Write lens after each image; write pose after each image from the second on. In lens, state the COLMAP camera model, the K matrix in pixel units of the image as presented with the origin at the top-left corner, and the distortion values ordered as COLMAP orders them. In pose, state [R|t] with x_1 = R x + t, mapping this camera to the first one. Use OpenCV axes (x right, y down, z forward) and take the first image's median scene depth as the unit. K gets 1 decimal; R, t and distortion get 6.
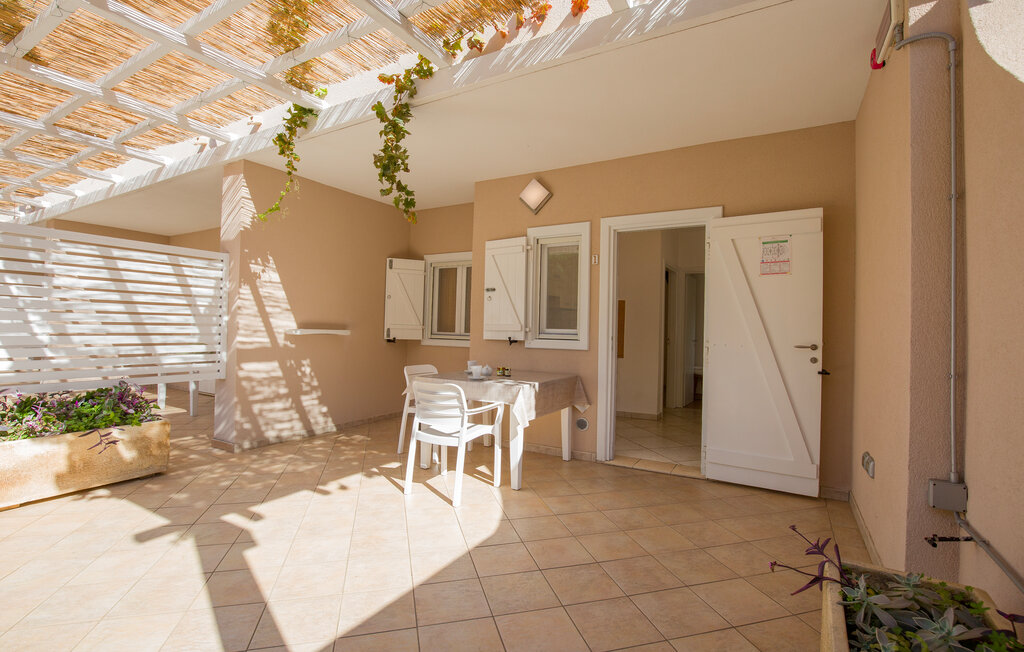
lens RADIAL K [[458.5, 0, 512.5], [0, 458.5, 317.5], [0, 0, 1]] dist [-0.024252, -0.000050]
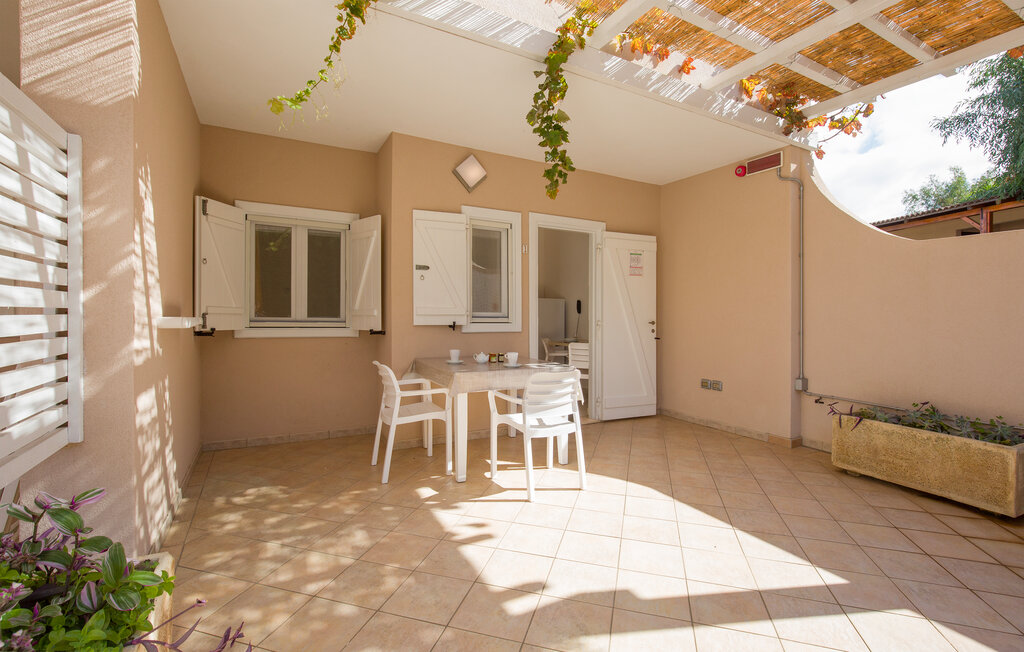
lens RADIAL K [[467.9, 0, 514.3], [0, 467.9, 313.0], [0, 0, 1]] dist [-0.002734, -0.000210]
pose [[0.514036, -0.010708, 0.857702, -0.909866], [-0.021406, 0.999451, 0.025307, -0.001395], [-0.857501, -0.031369, 0.513524, 0.505900]]
